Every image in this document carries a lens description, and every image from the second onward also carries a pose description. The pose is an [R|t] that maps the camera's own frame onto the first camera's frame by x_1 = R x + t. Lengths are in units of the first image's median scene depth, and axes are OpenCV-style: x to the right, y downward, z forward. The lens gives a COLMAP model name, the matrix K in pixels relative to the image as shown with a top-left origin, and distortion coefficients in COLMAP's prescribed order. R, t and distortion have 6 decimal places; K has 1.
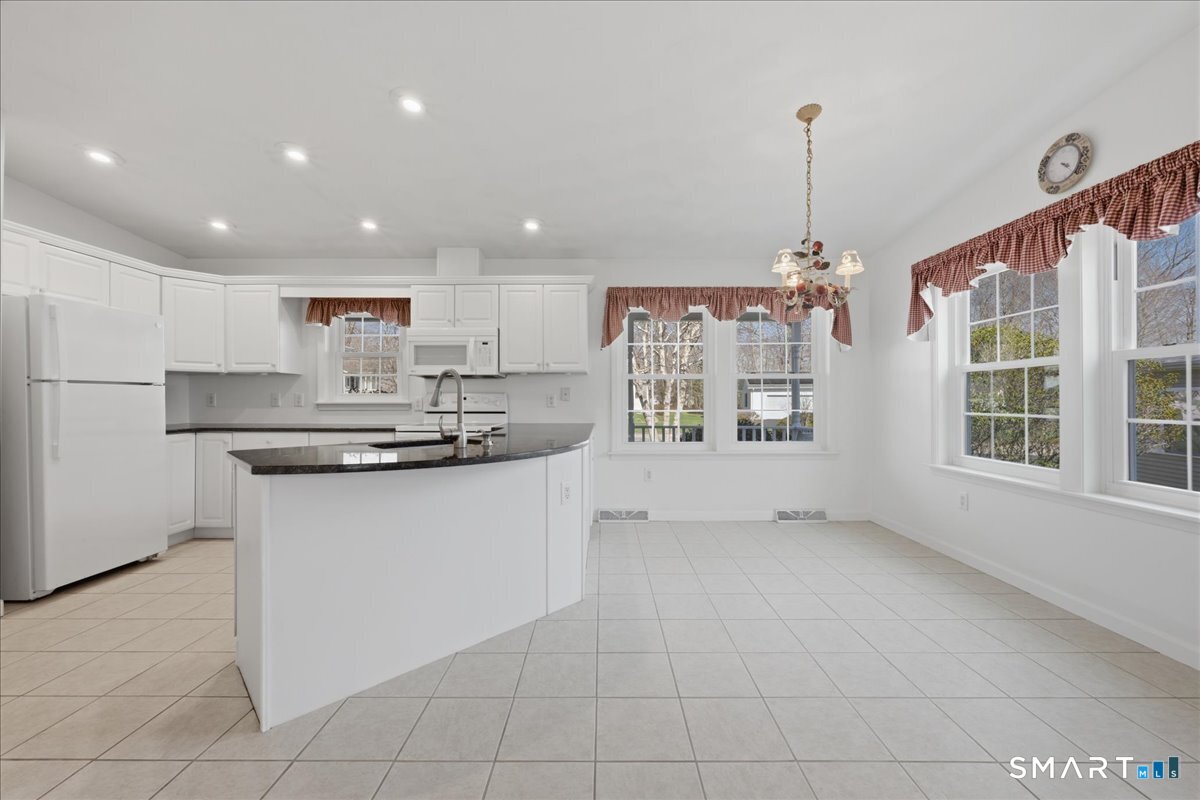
lens RADIAL K [[471.6, 0, 600.0], [0, 471.6, 400.0], [0, 0, 1]] dist [-0.000245, -0.000189]
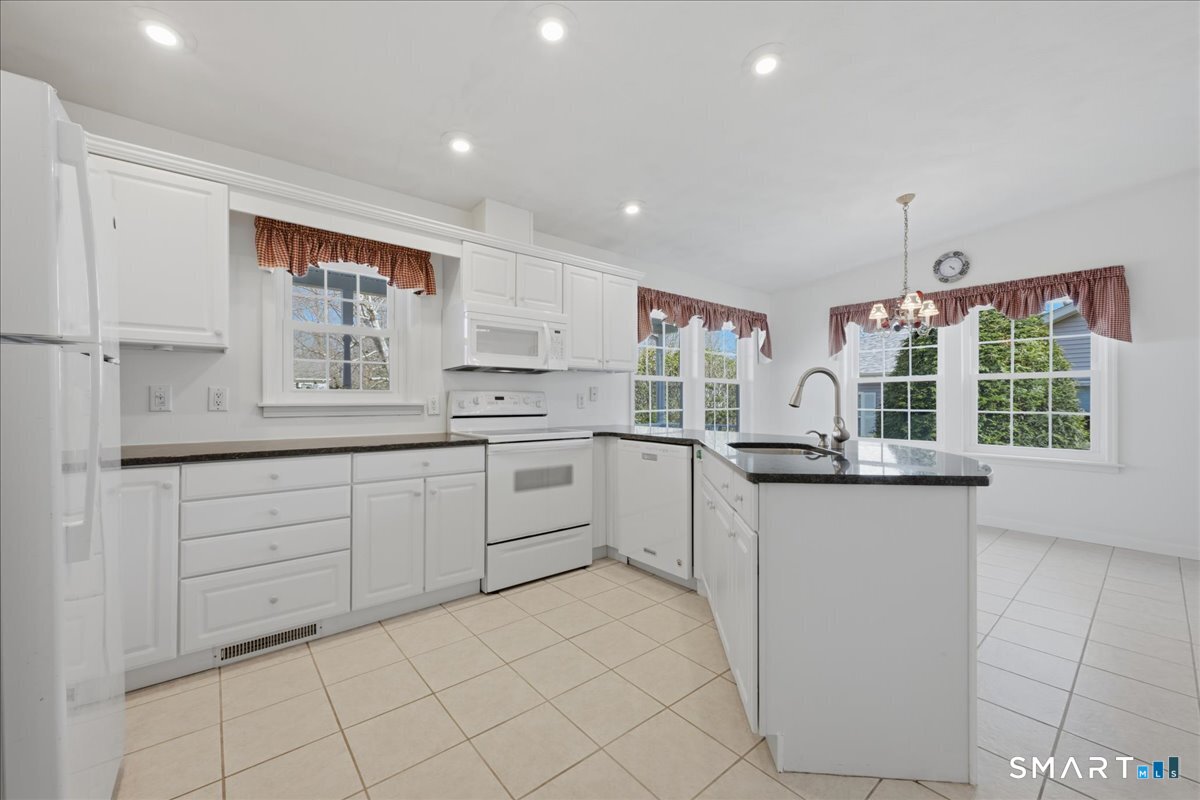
lens RADIAL K [[471.6, 0, 600.0], [0, 471.6, 400.0], [0, 0, 1]] dist [-0.000245, -0.000189]
pose [[0.760658, 0.002440, 0.649148, -0.723669], [-0.002167, 0.999997, -0.001220, 0.000612], [-0.649149, -0.000479, 0.760661, 0.320019]]
